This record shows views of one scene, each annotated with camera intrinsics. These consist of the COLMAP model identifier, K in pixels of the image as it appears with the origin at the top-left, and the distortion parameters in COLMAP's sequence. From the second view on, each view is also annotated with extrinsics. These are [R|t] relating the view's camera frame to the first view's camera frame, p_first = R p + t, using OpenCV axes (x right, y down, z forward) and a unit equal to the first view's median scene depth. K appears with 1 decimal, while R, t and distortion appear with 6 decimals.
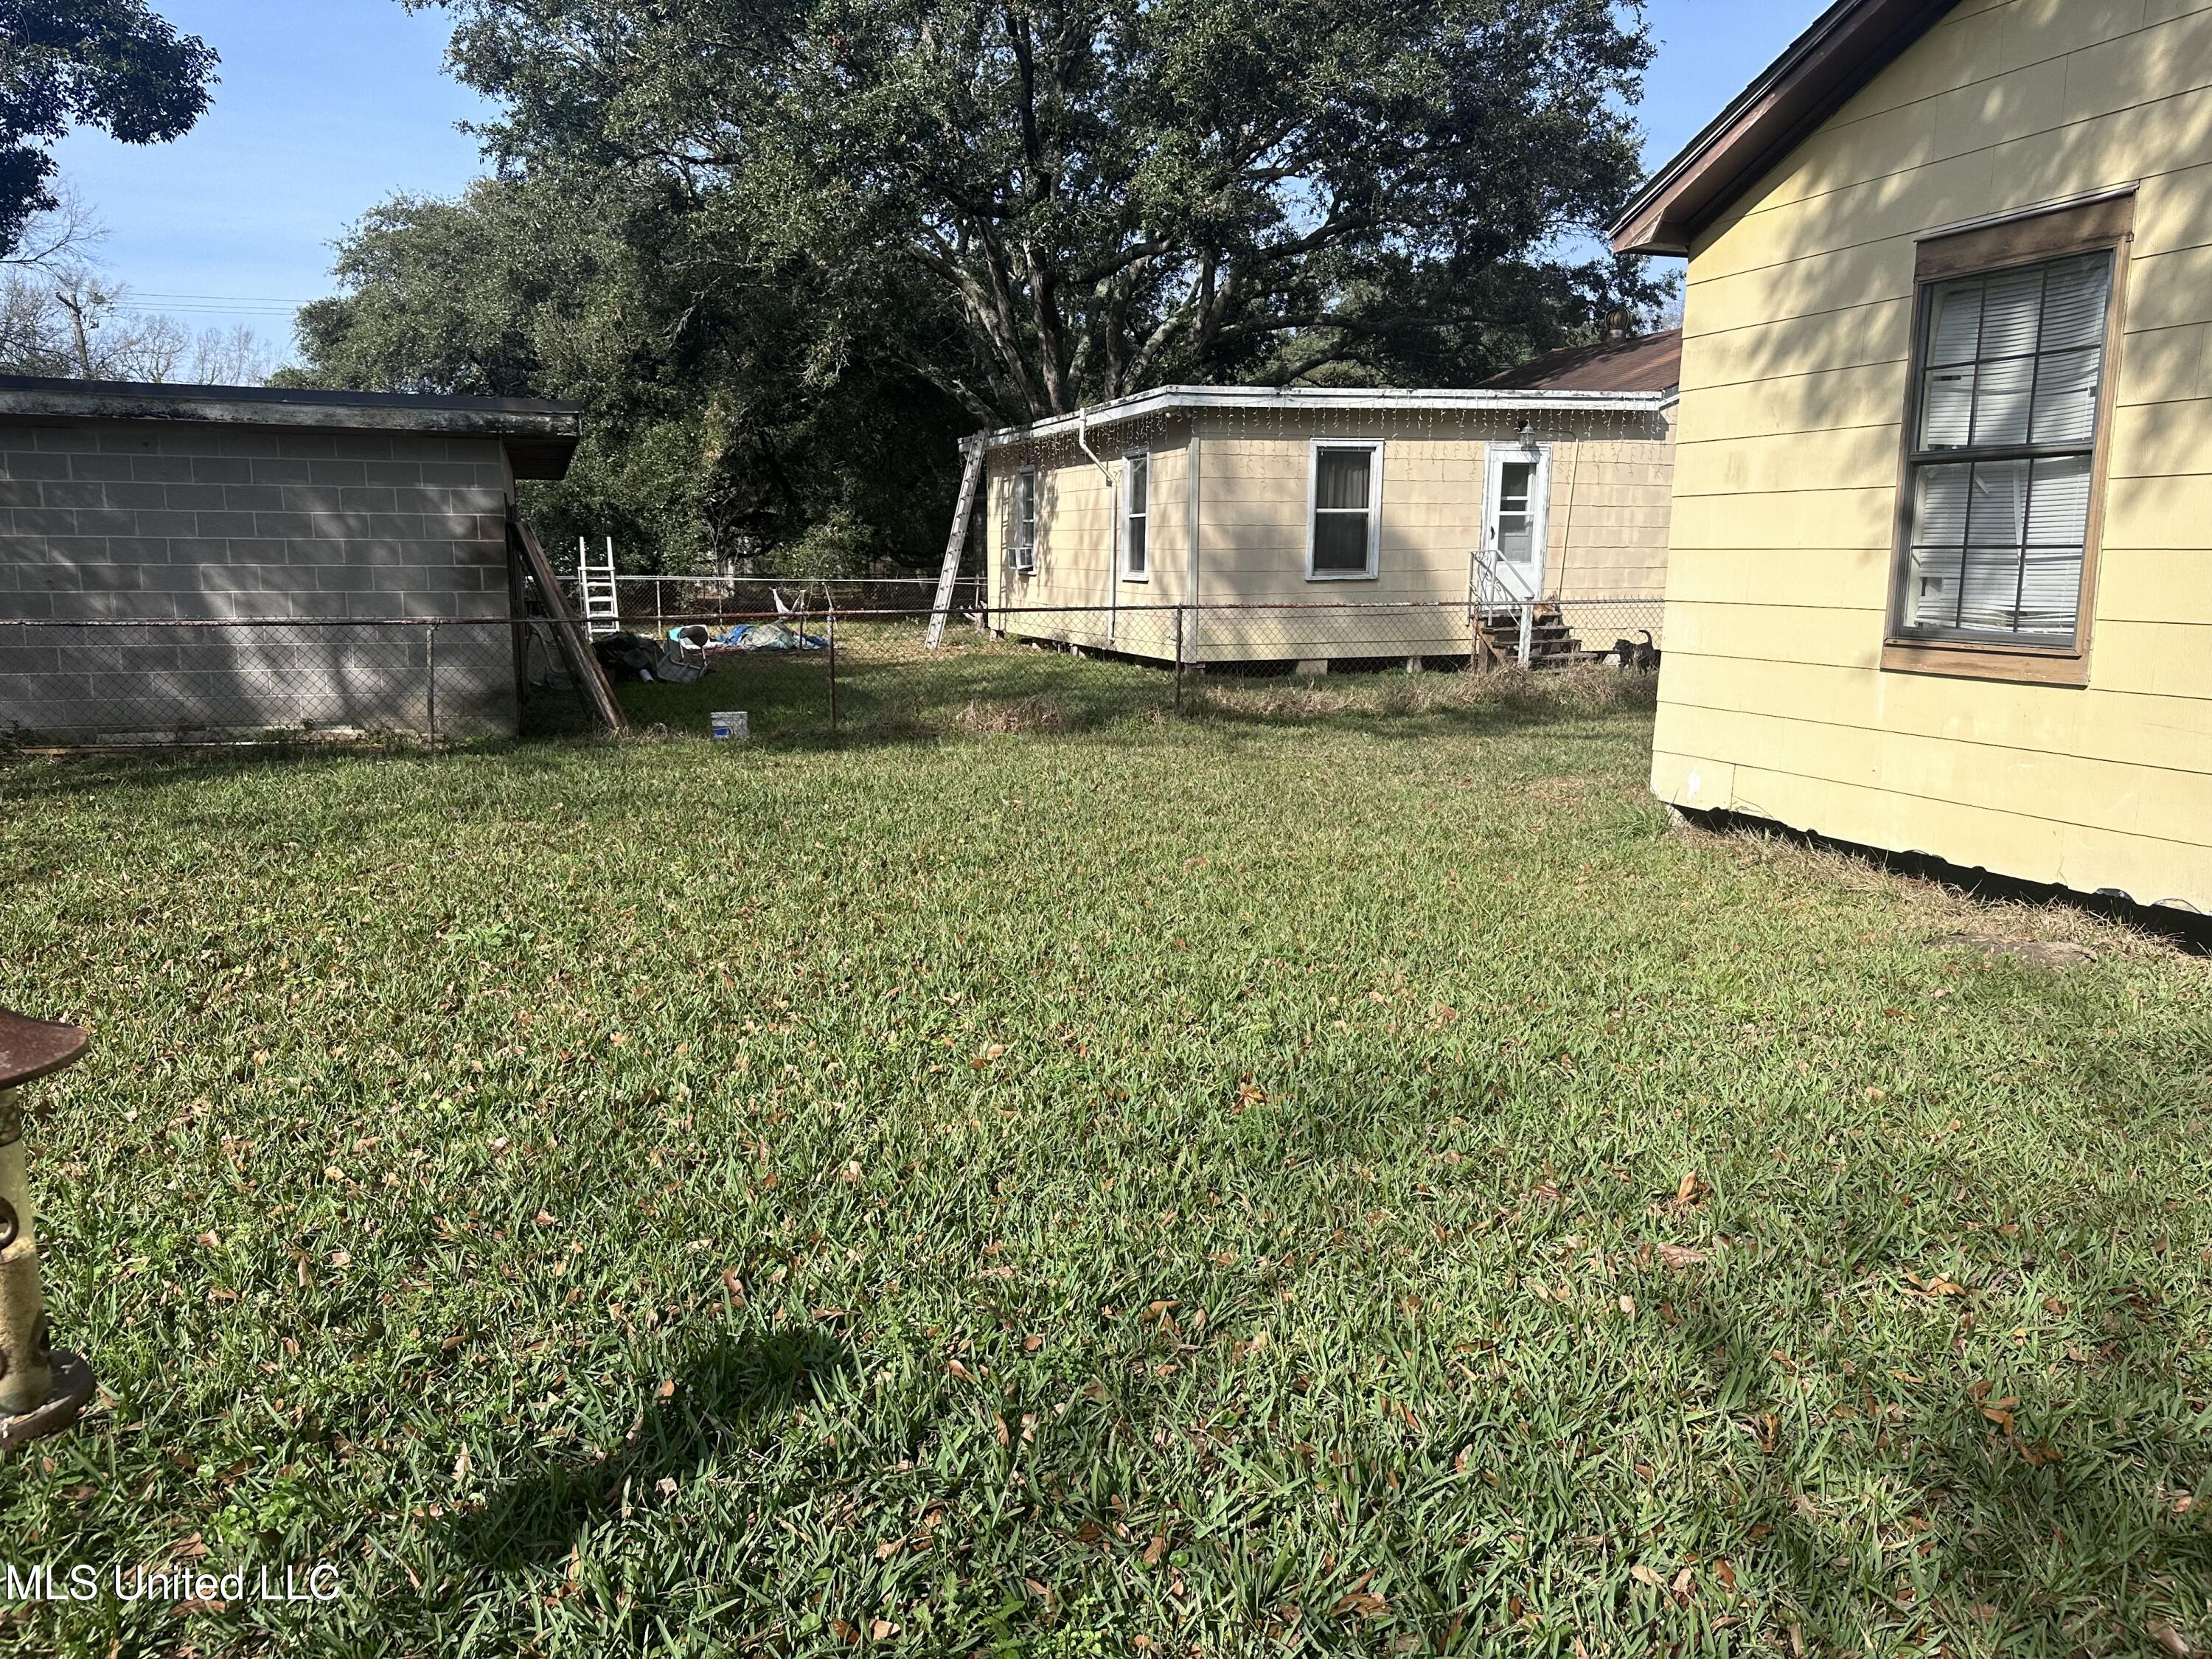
lens RADIAL K [[1565.9, 0, 1094.8], [0, 1565.9, 841.4], [0, 0, 1]] dist [0.014609, -0.024276]
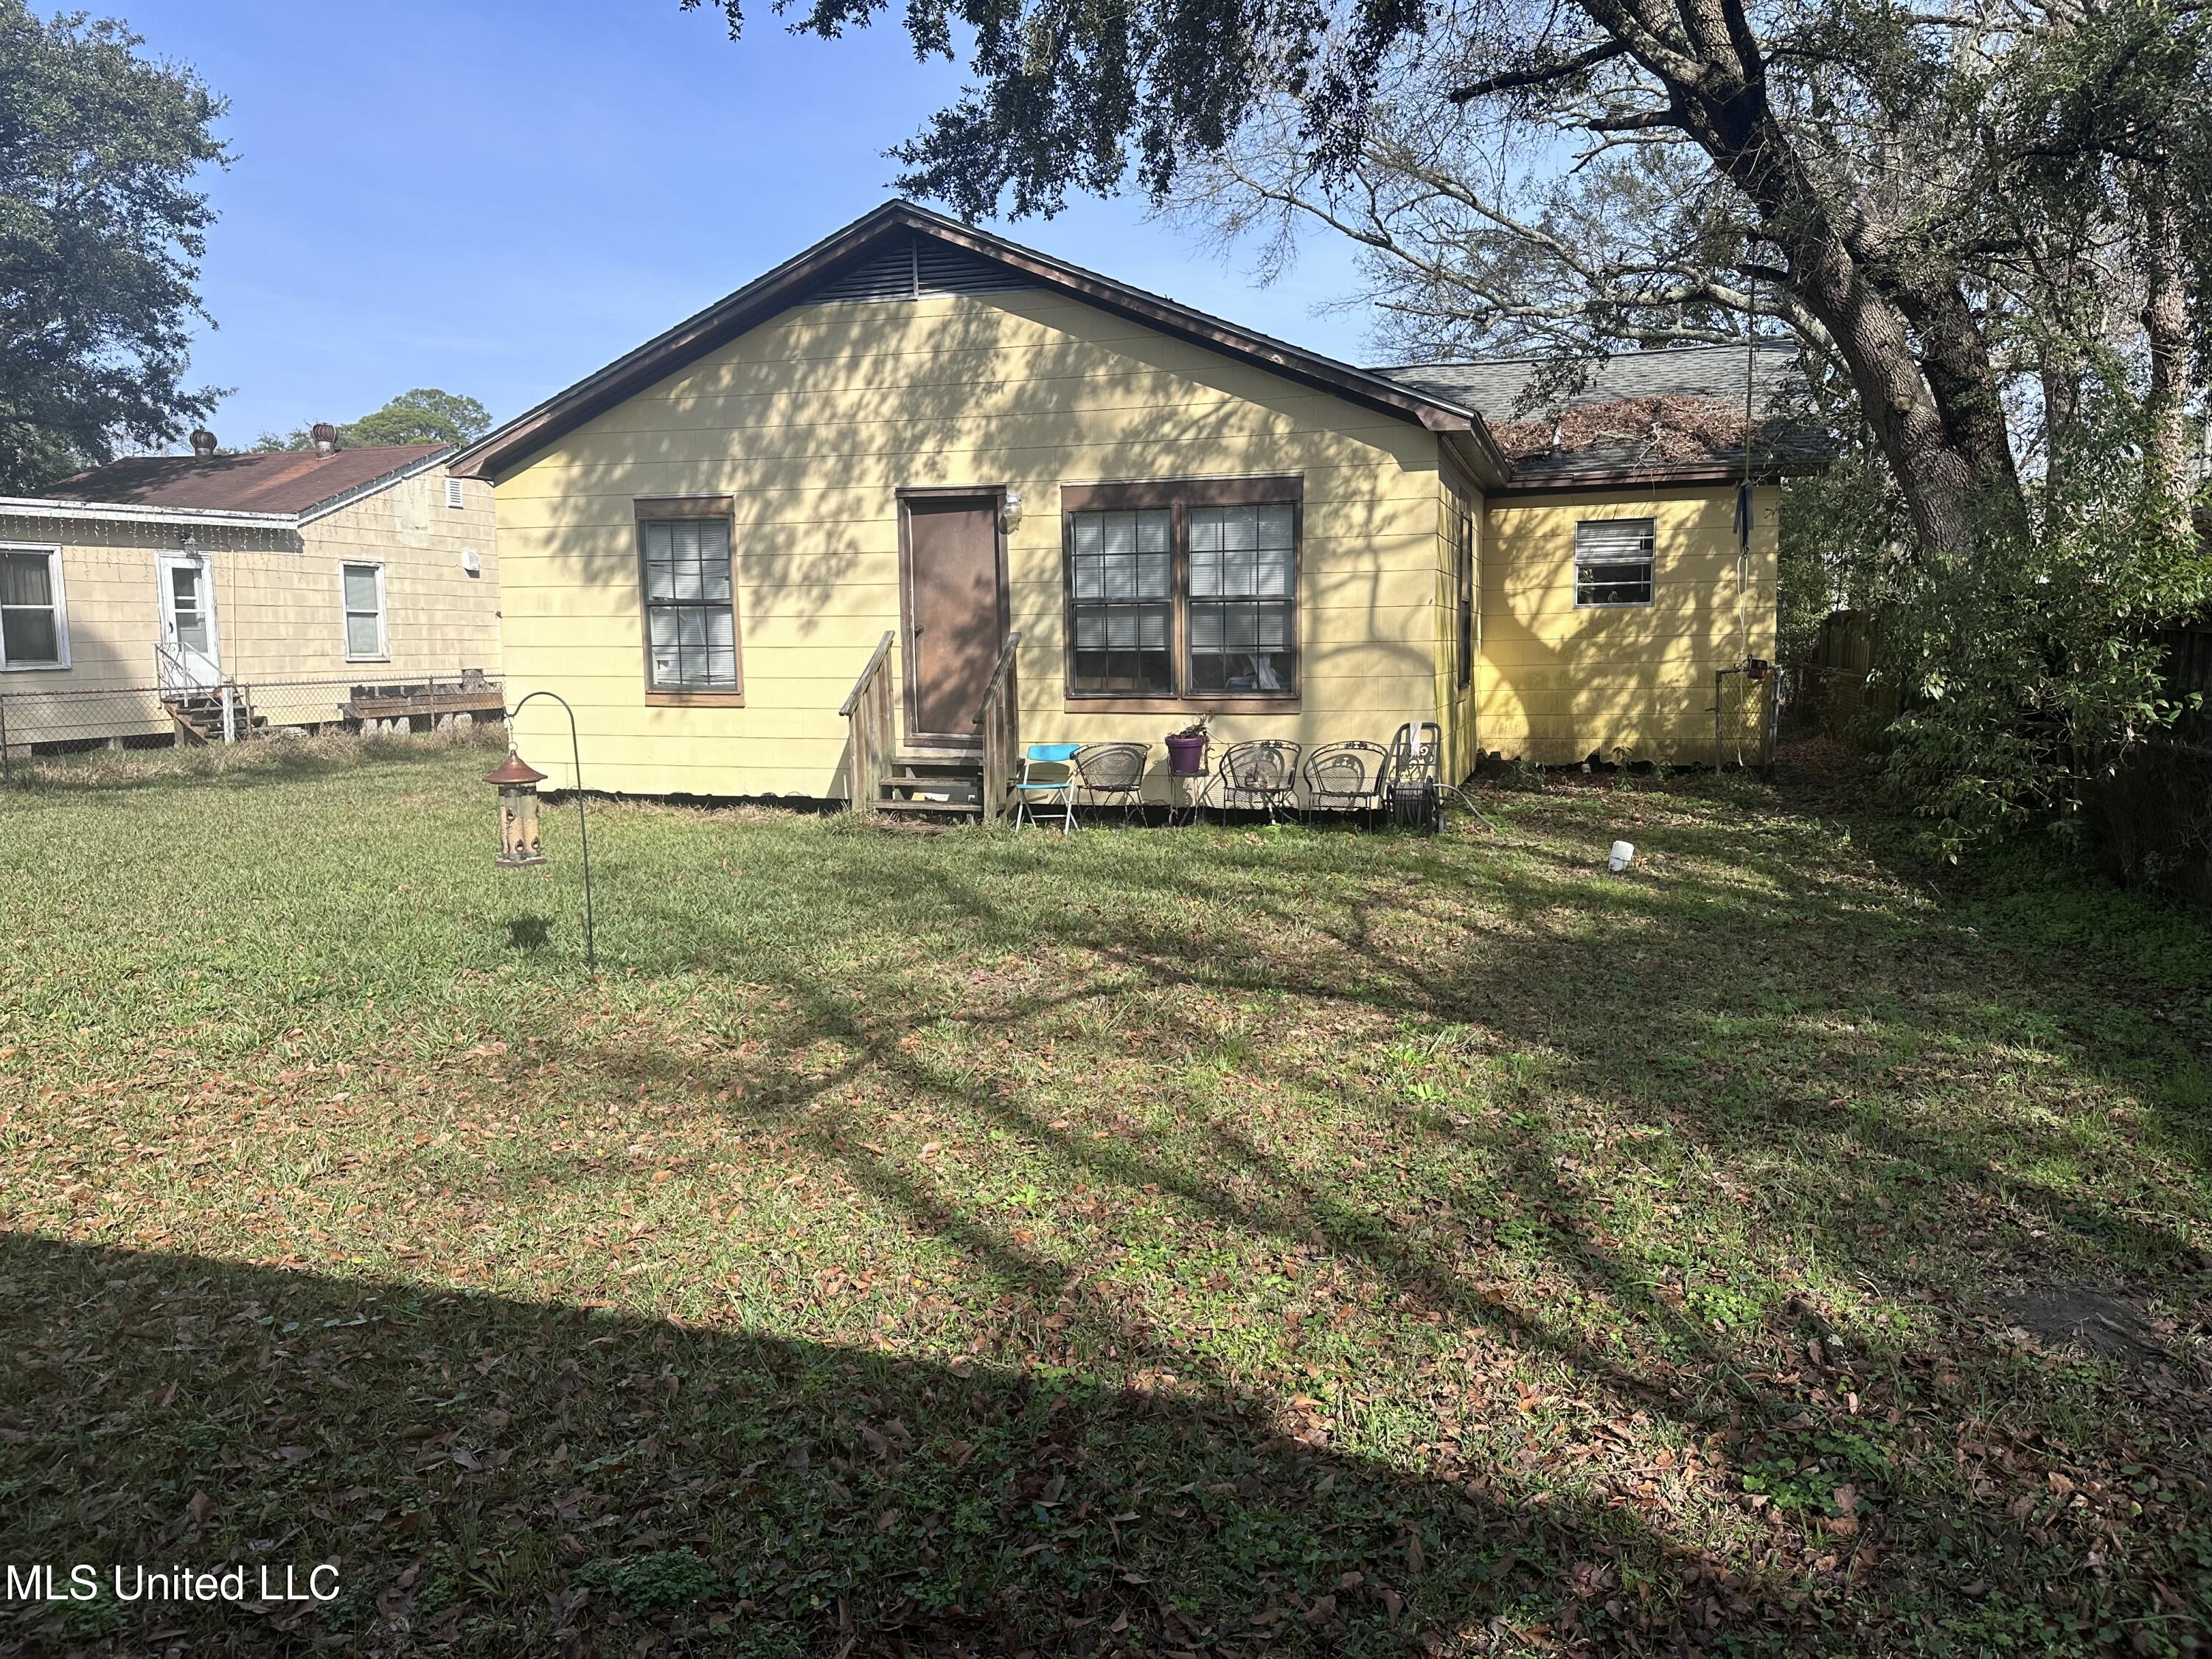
lens RADIAL K [[1565.9, 0, 1107.3], [0, 1565.9, 829.8], [0, 0, 1]] dist [0.014609, -0.024276]
pose [[0.608146, -0.101694, 0.787285, -0.260649], [0.147804, 0.988924, 0.013567, 0.037961], [-0.779944, 0.108113, 0.616440, -0.242254]]
